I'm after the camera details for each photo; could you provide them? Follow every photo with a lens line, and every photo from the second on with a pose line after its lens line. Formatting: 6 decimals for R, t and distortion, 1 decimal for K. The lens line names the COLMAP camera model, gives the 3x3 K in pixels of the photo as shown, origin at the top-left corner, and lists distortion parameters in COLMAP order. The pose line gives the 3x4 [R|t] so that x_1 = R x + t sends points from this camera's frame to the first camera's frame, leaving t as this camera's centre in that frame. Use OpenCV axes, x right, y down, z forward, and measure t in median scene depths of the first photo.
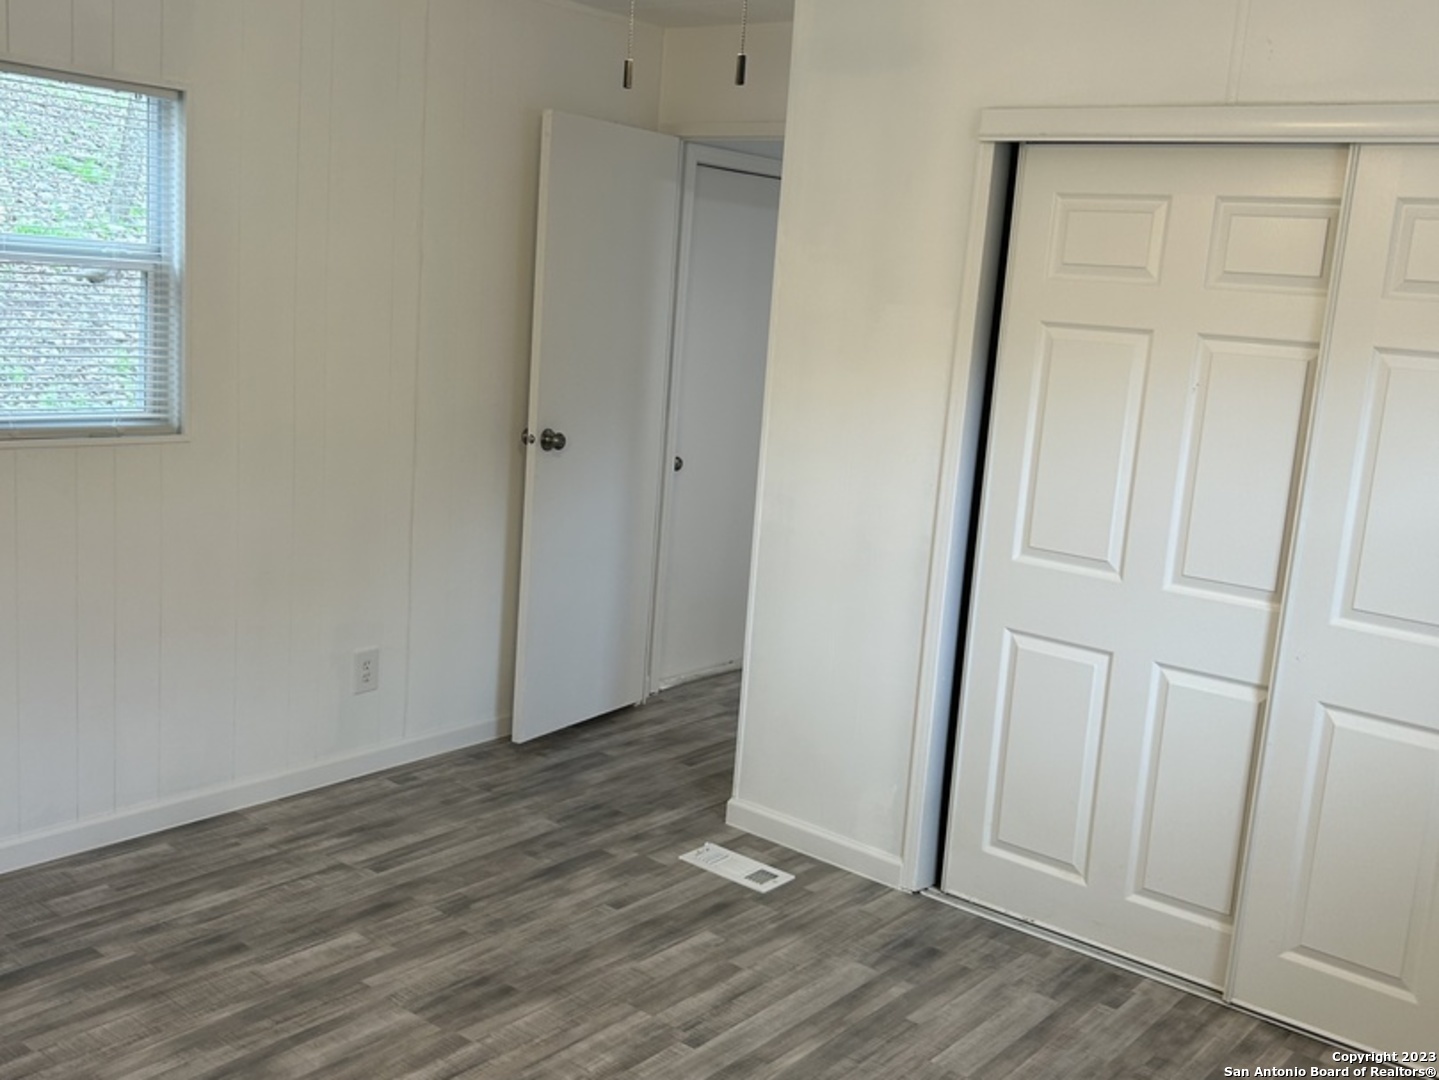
lens RADIAL K [[1475.8, 0, 719.5], [0, 1475.8, 540.0], [0, 0, 1]] dist [0.147654, -0.316882]
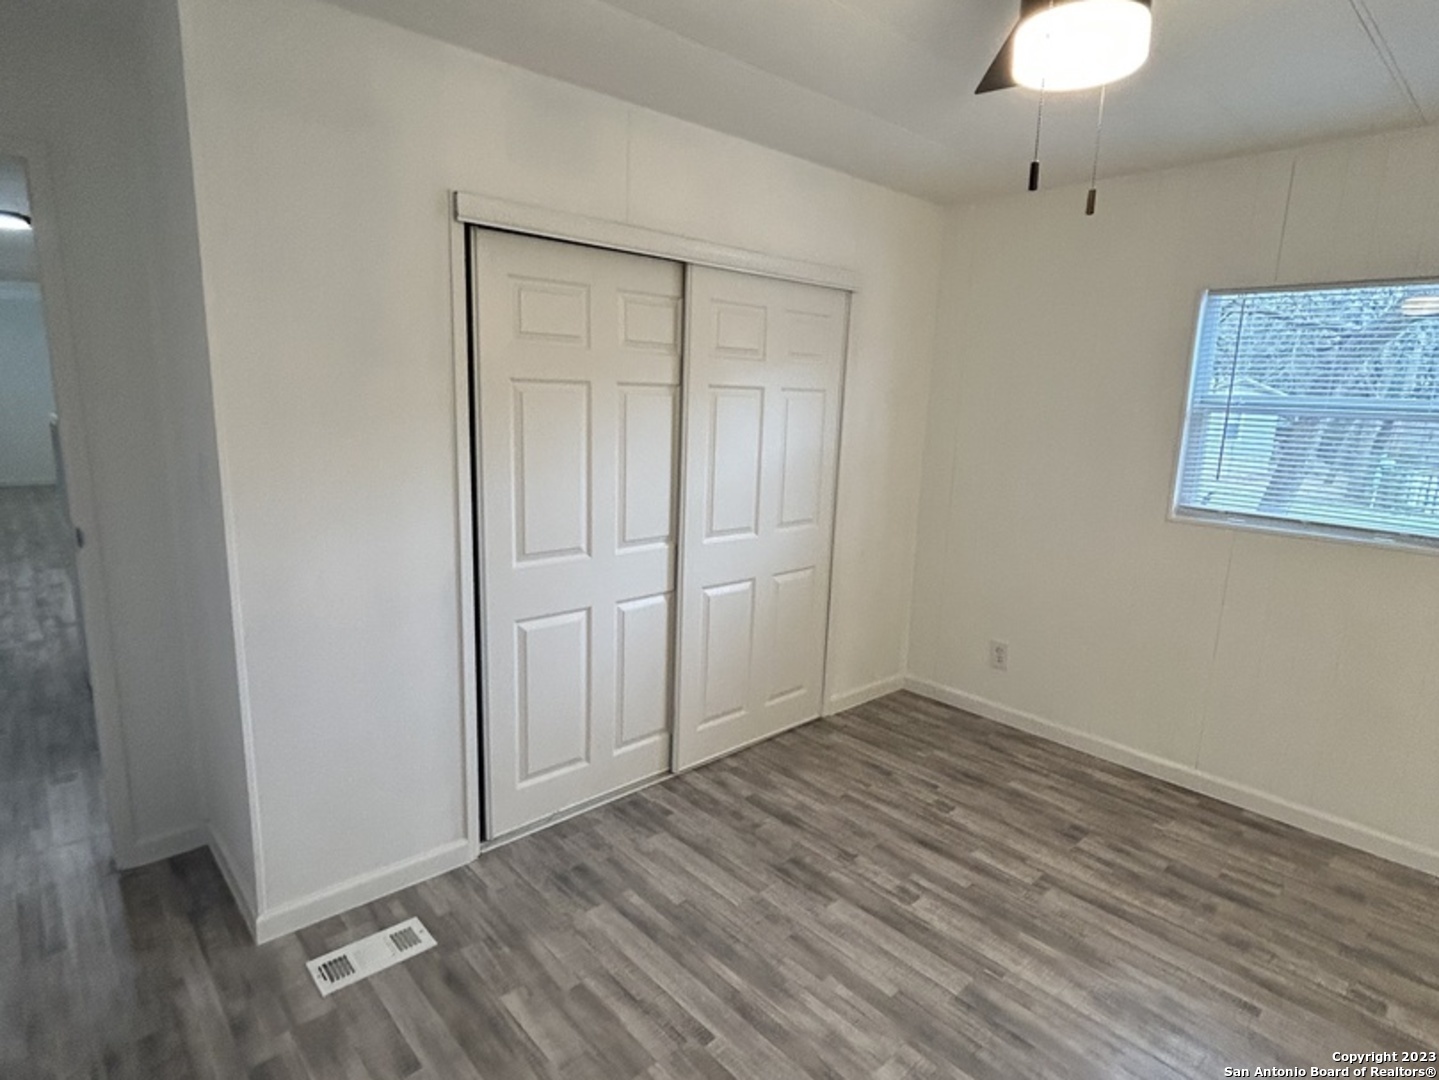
lens RADIAL K [[805.5, 0, 722.7], [0, 805.5, 533.7], [0, 0, 1]] dist [0.019692, 0.000117]
pose [[0.148092, -0.258879, 0.954490, -0.449221], [0.143323, 0.960561, 0.238289, -0.161985], [-0.978533, 0.101512, 0.179354, 0.730138]]
